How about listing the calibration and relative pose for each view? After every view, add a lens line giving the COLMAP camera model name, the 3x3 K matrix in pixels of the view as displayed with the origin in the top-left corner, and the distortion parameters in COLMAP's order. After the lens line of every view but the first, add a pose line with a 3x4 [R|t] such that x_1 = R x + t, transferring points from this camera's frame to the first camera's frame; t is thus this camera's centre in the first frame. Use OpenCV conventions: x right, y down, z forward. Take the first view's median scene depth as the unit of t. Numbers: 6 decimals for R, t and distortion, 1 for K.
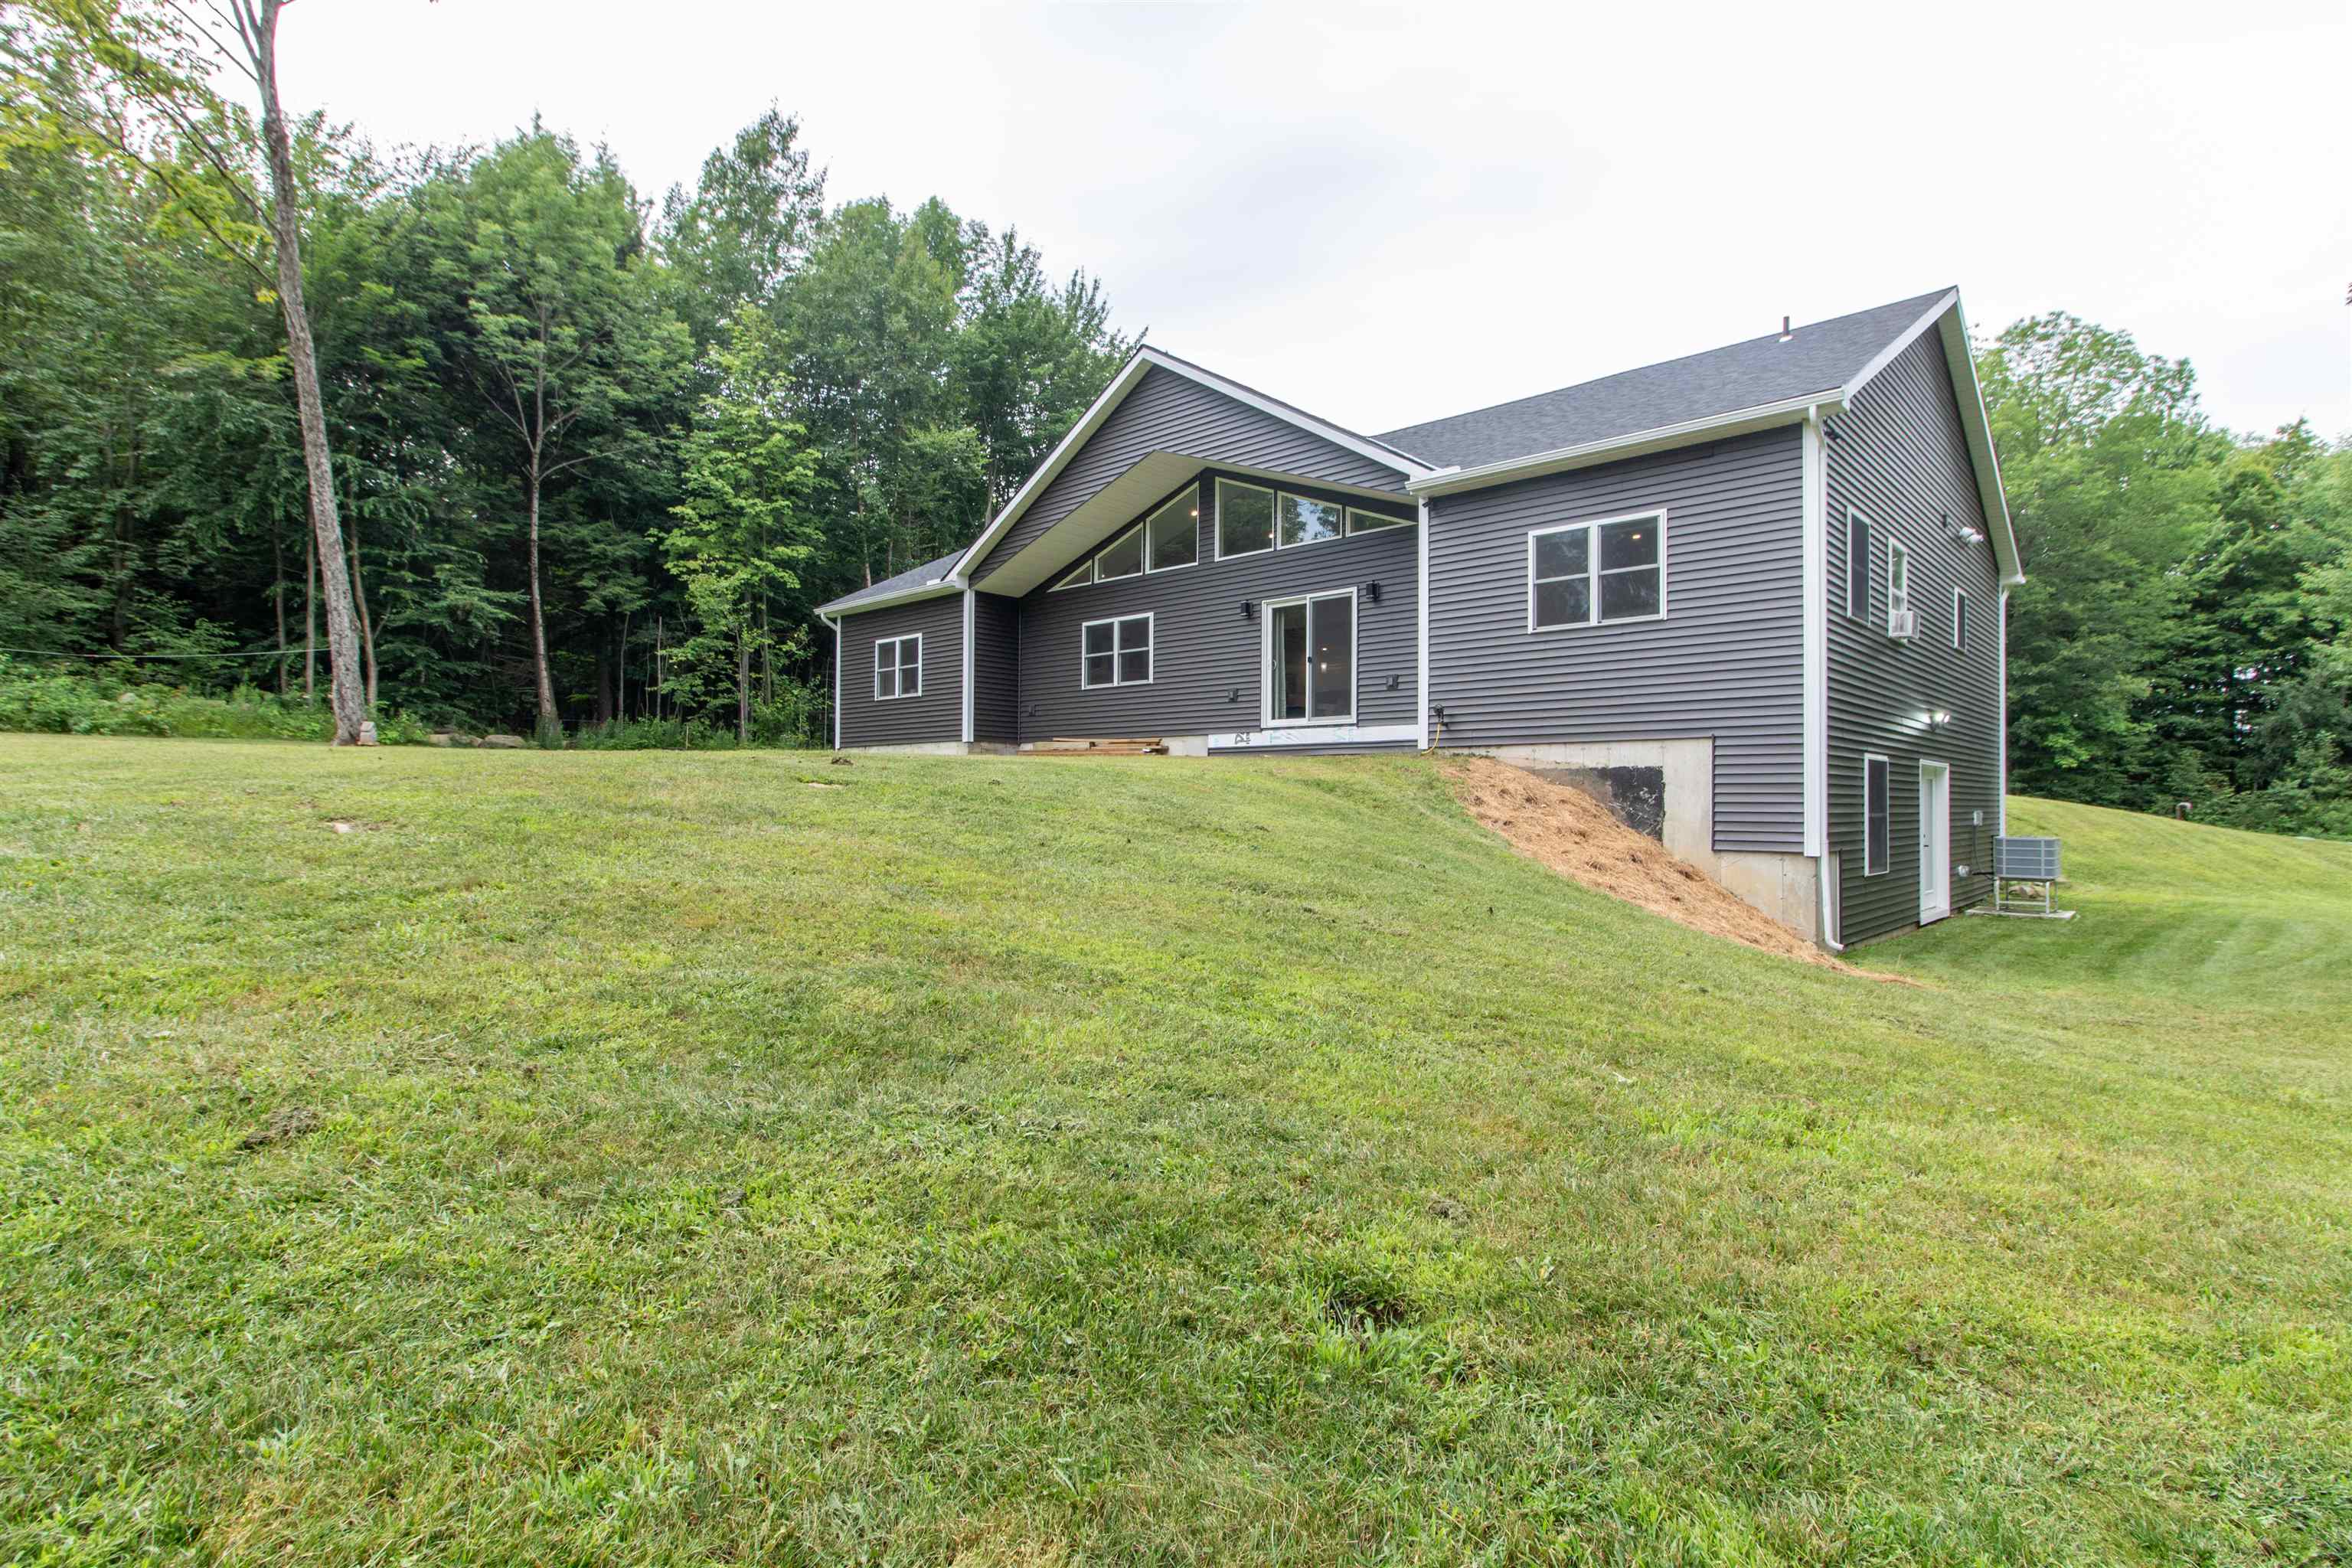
lens RADIAL K [[1171.6, 0, 1176.0], [0, 1171.6, 784.0], [0, 0, 1]] dist [-0.000969, 0.000071]
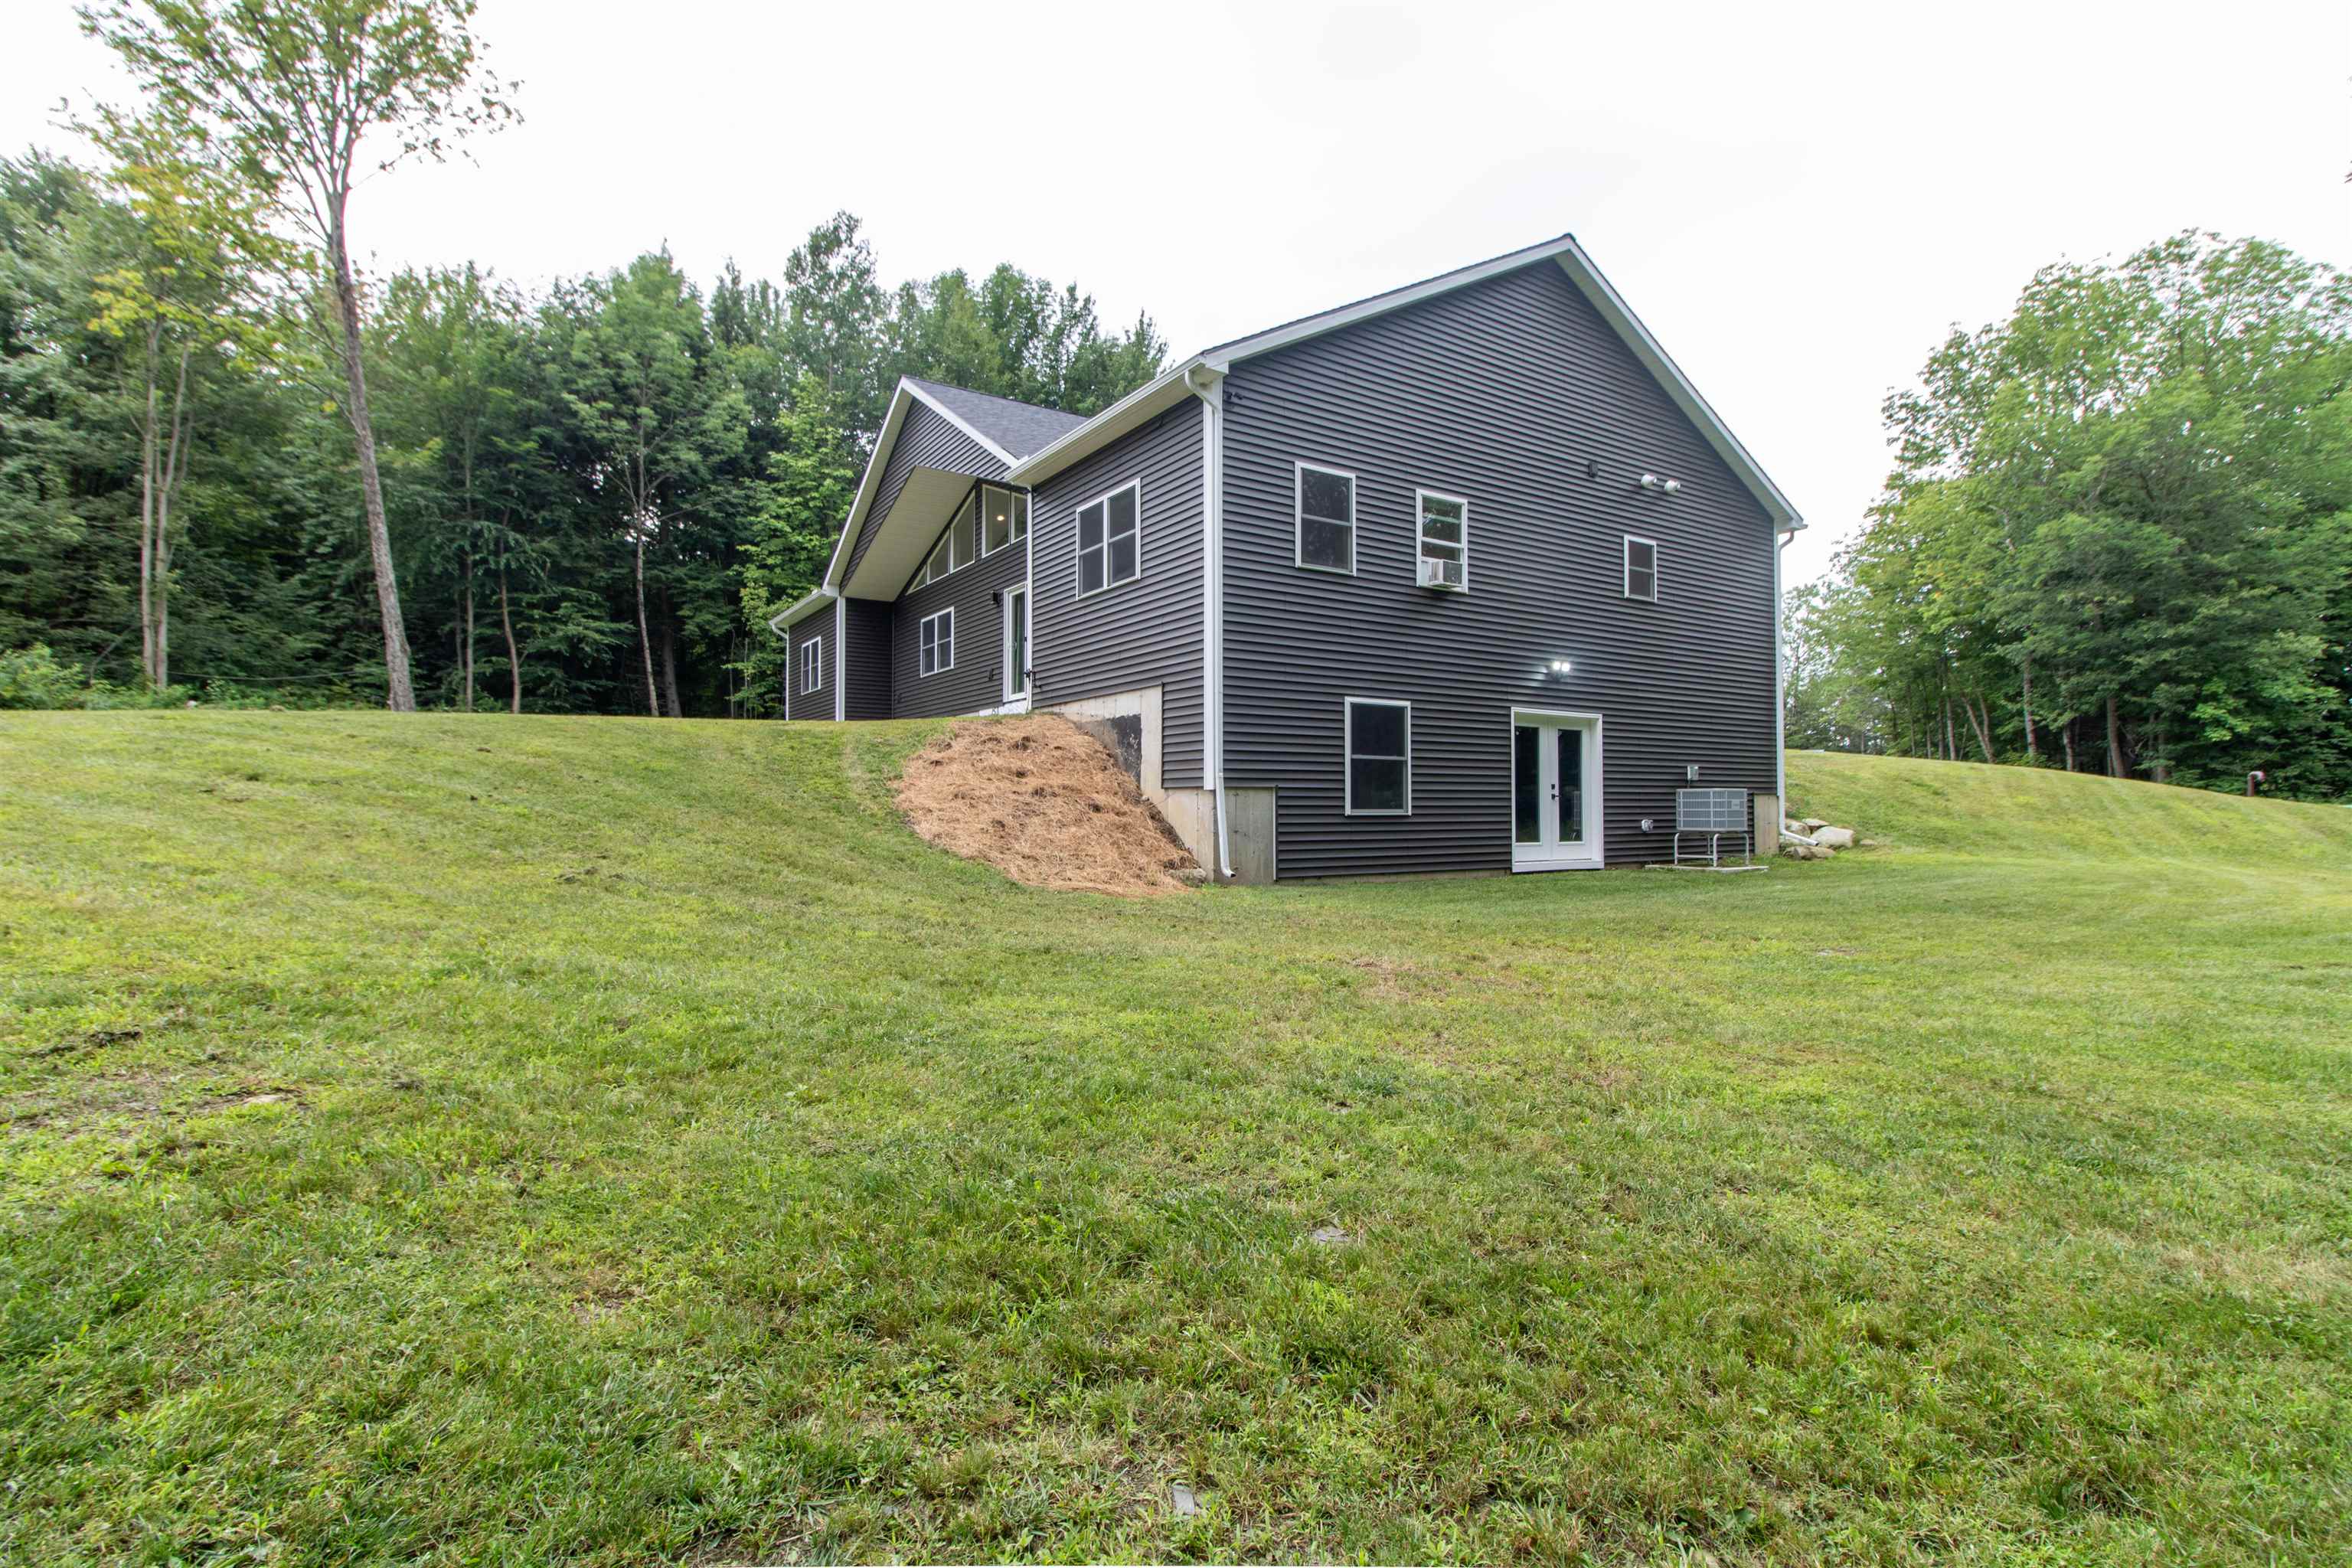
lens RADIAL K [[1100.5, 0, 1176.0], [0, 1100.5, 784.0], [0, 0, 1]] dist [0.000888, 0.000158]
pose [[0.970095, -0.012717, -0.242391, 0.298954], [0.010973, 0.999903, -0.008547, 0.025596], [0.242477, 0.005632, 0.970141, 0.005907]]
